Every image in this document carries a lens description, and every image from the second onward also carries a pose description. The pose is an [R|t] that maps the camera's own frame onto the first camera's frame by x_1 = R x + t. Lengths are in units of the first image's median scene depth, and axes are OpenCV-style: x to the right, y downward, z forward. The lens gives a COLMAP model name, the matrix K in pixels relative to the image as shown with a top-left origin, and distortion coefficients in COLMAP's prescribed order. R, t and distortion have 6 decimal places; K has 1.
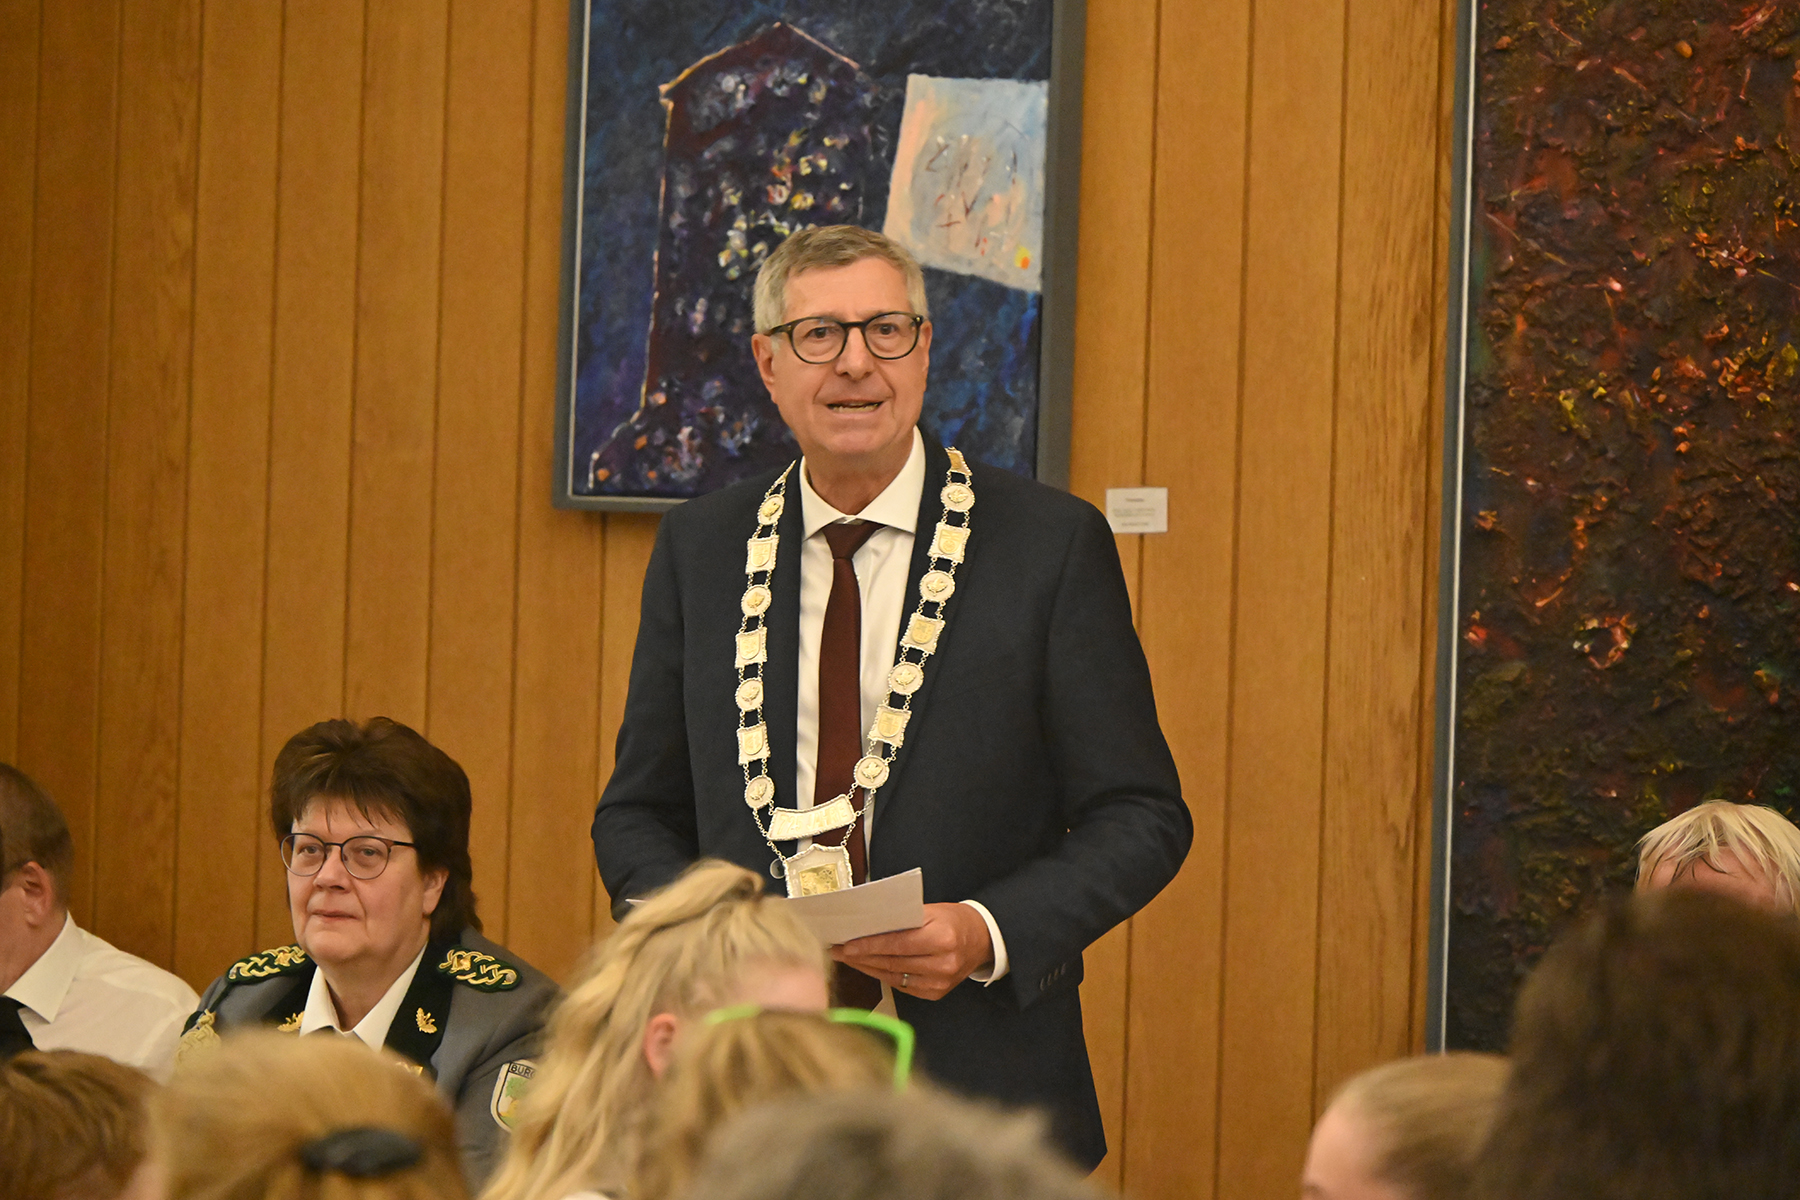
lens RADIAL K [[10041.8, 0, 894.8], [0, 10041.8, 597.3], [0, 0, 1]] dist [-0.286739, 0.000000]
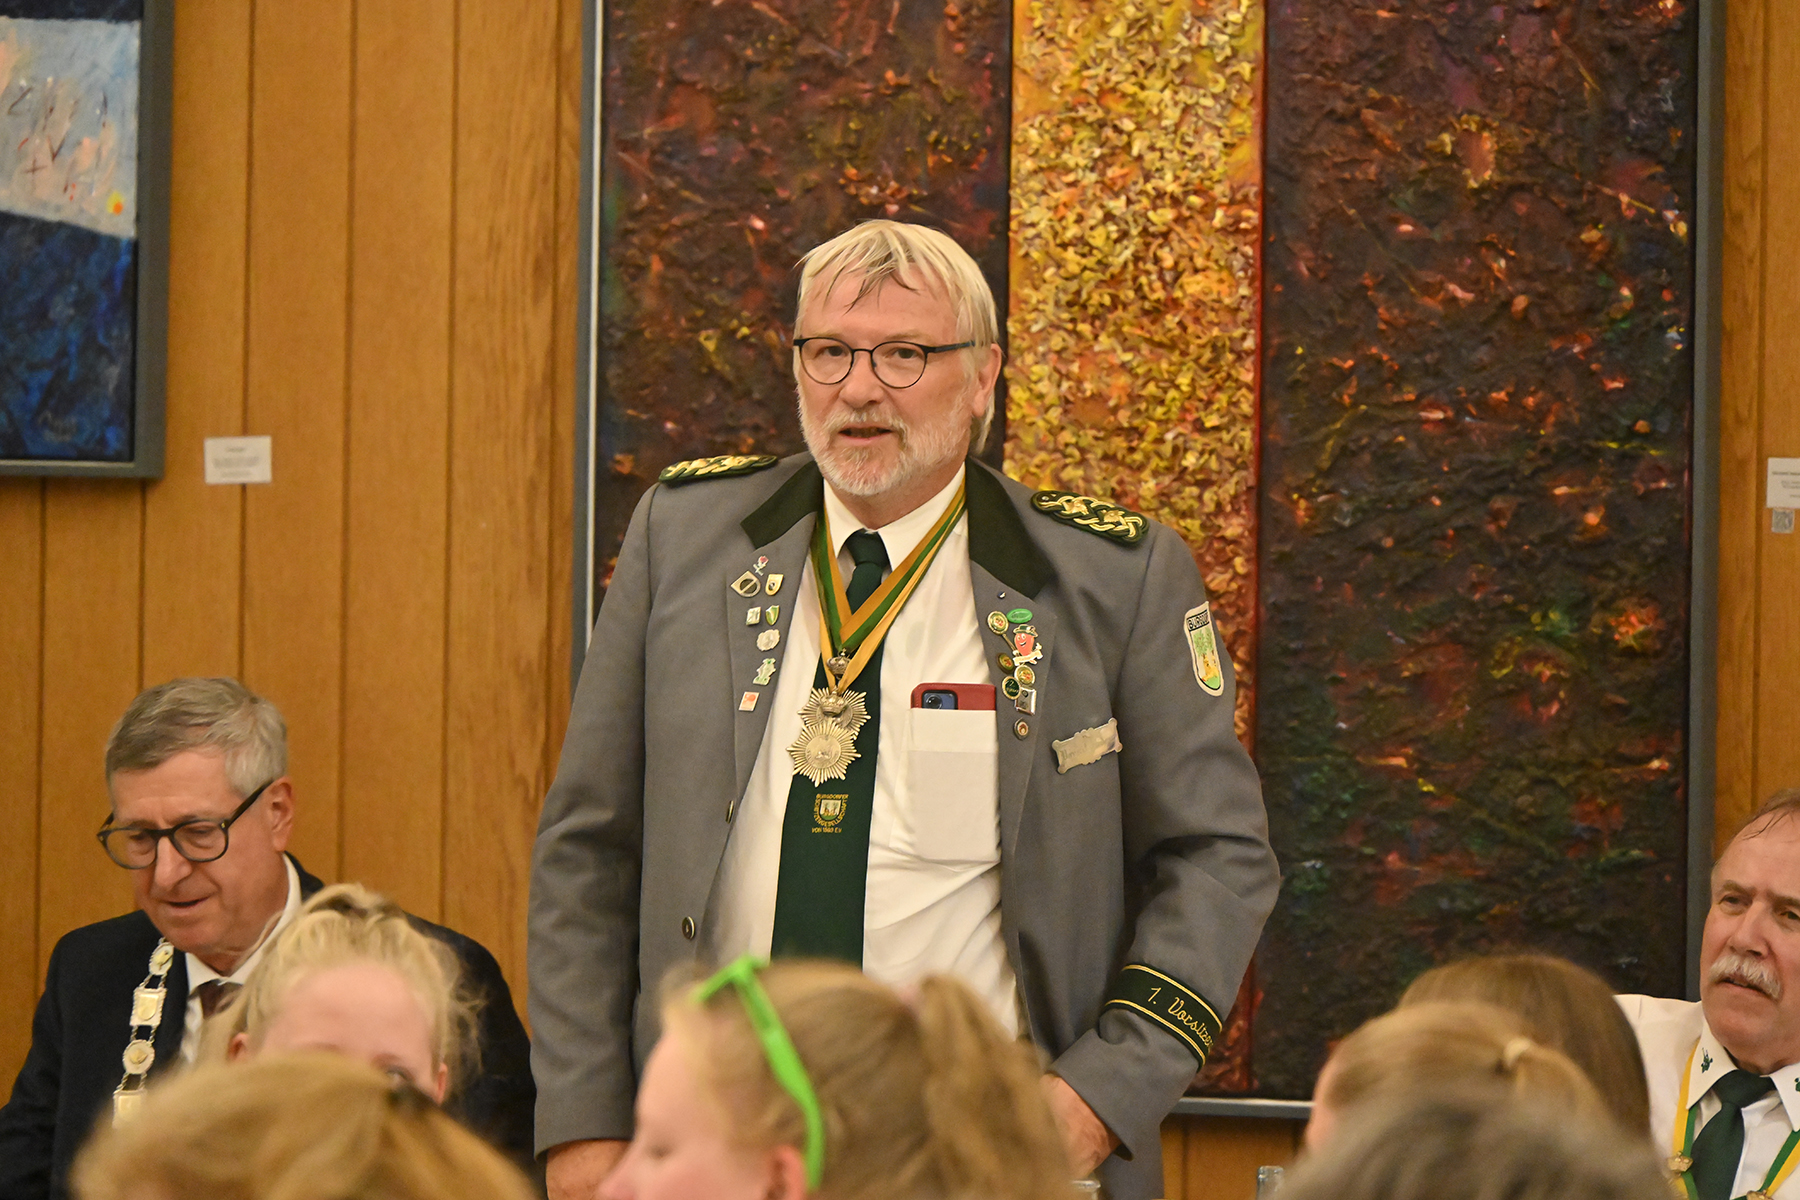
lens RADIAL K [[10041.8, 0, 902.0], [0, 10041.8, 599.3], [0, 0, 1]] dist [-0.286739, 0.000000]
pose [[0.980648, -0.018887, 0.194868, -0.105912], [0.017310, 0.999802, 0.009790, -0.003632], [-0.195014, -0.006227, 0.980781, 0.031530]]
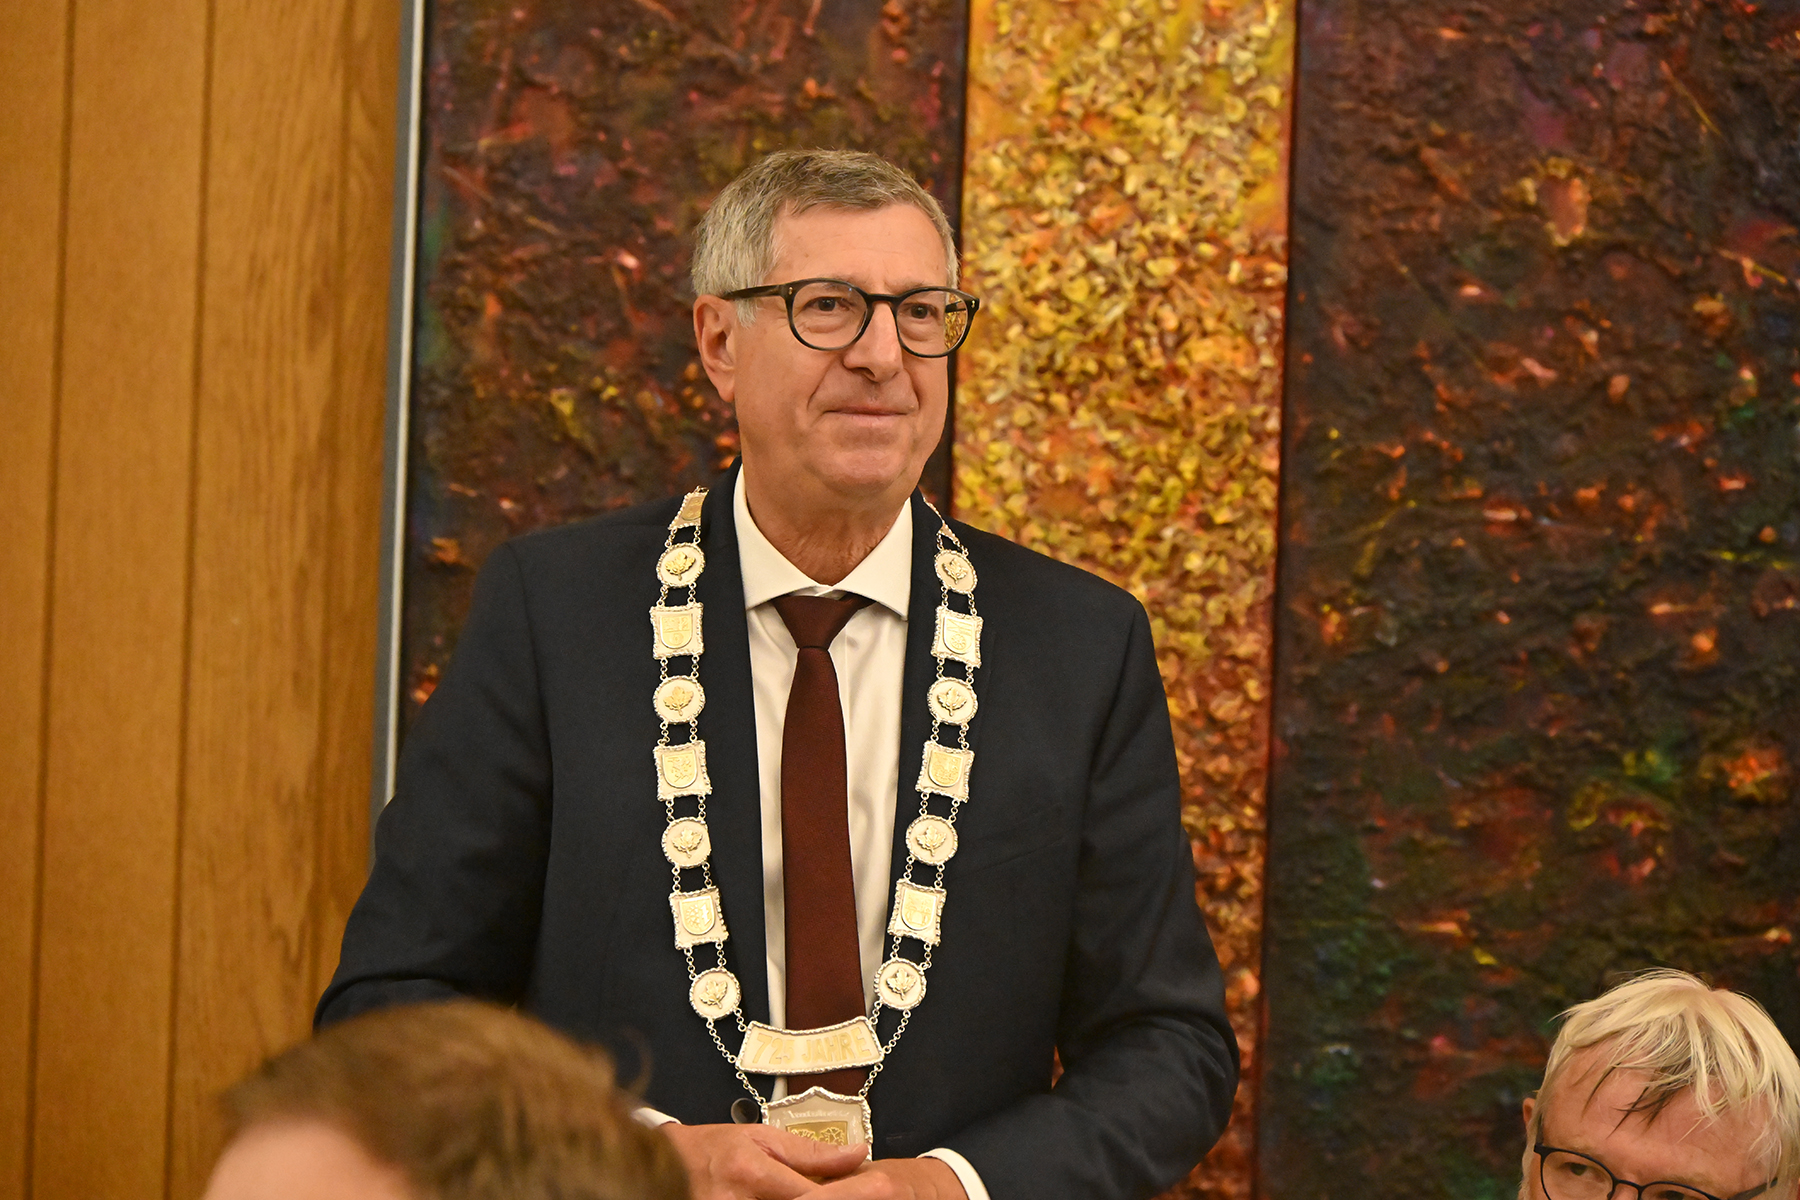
lens RADIAL K [[6800.4, 0, 892.9], [0, 6800.4, 609.0], [0, 0, 1]] dist [-0.048965, 0.000000]
pose [[0.848068, -0.003791, 0.529874, -0.198058], [-0.004444, 0.999888, 0.014266, -0.010938], [-0.529869, -0.014454, 0.847956, 0.521431]]
